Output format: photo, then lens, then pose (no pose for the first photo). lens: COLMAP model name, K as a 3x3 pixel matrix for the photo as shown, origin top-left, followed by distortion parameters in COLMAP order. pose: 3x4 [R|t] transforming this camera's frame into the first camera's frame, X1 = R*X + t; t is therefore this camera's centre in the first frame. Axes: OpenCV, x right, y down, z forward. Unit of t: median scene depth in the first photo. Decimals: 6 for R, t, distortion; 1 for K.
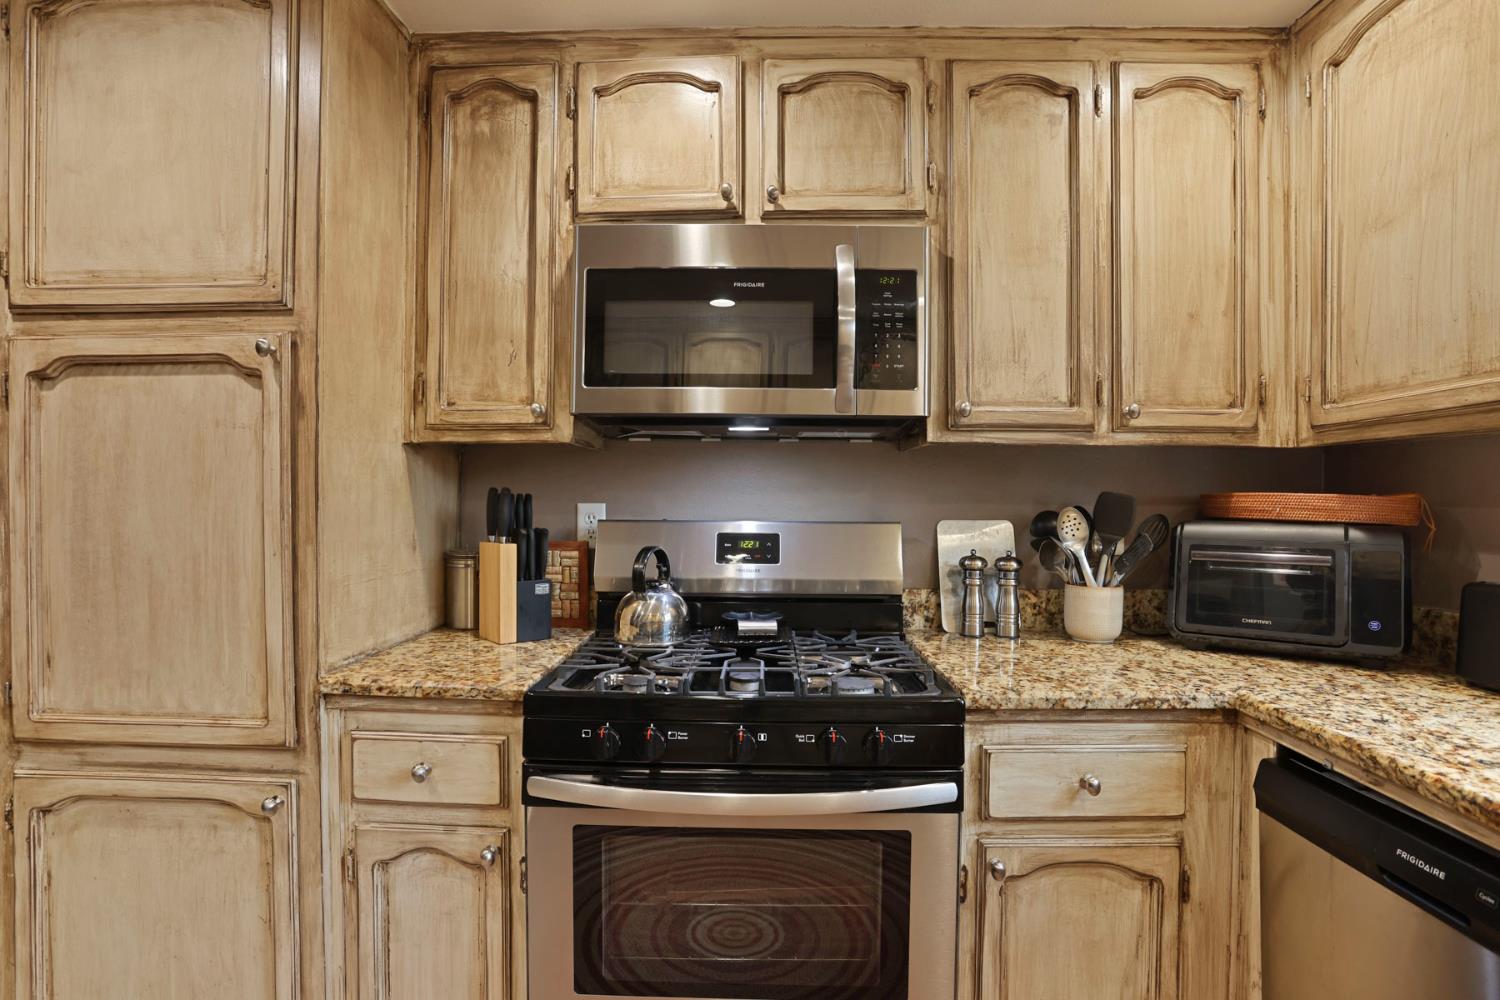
lens RADIAL K [[740.9, 0, 752.1], [0, 740.9, 501.7], [0, 0, 1]] dist [-0.012206, 0.001113]
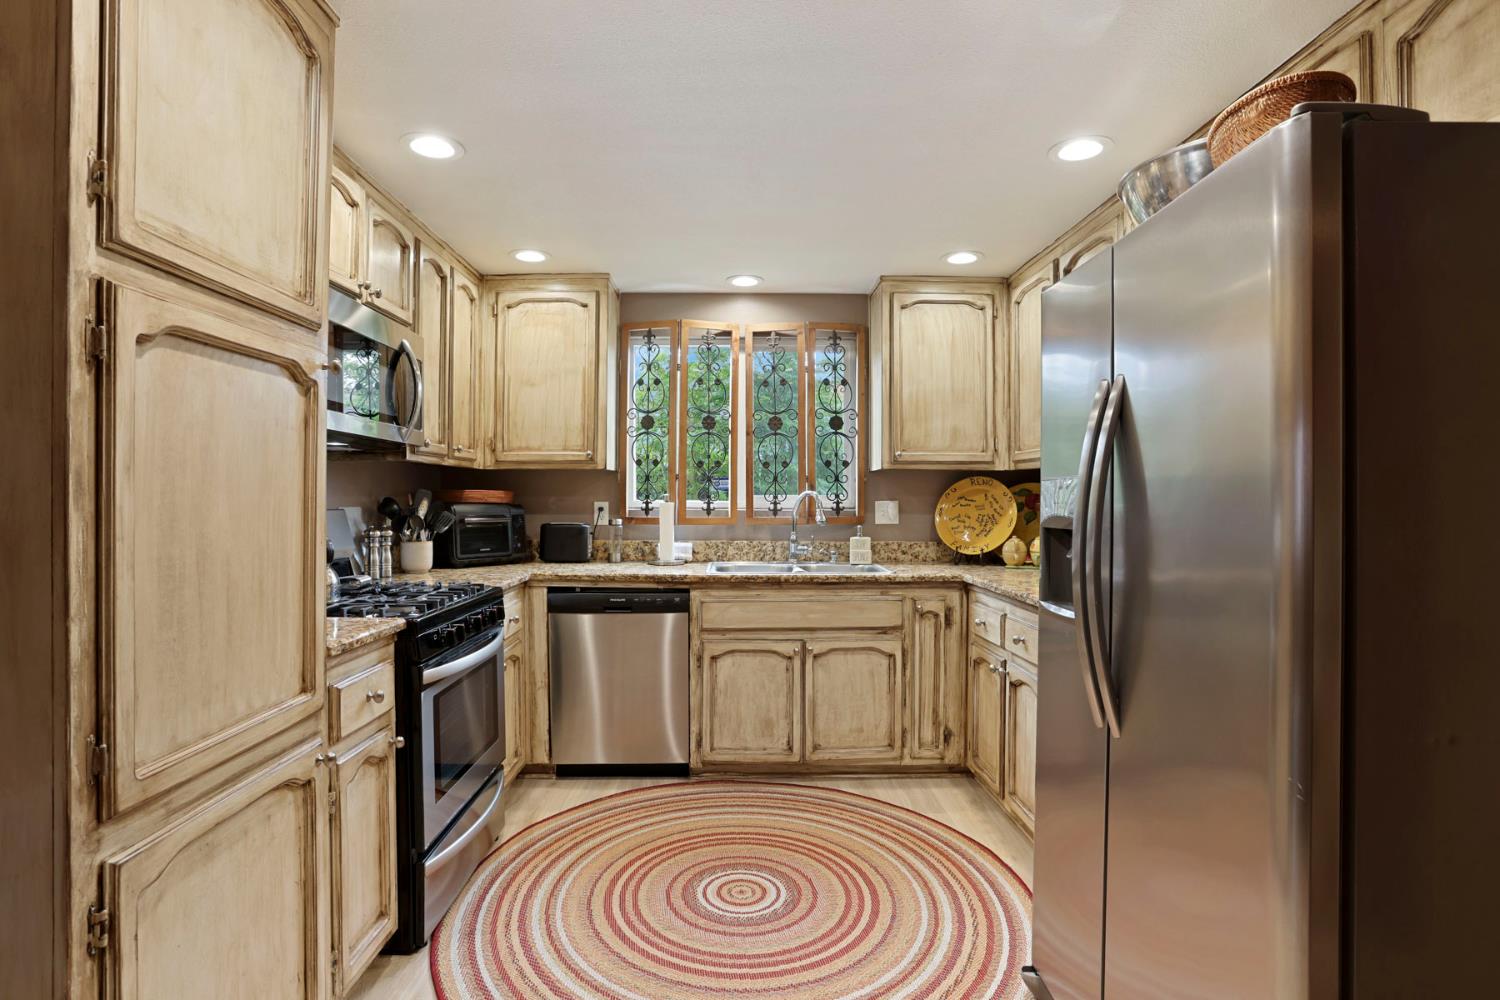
lens RADIAL K [[821.1, 0, 749.7], [0, 821.1, 494.4], [0, 0, 1]] dist [0.005381, 0.000874]
pose [[-0.072705, -0.004522, 0.997343, -1.905270], [0.013983, 0.999887, 0.005553, -0.000544], [-0.997255, 0.014349, -0.072633, 0.410948]]
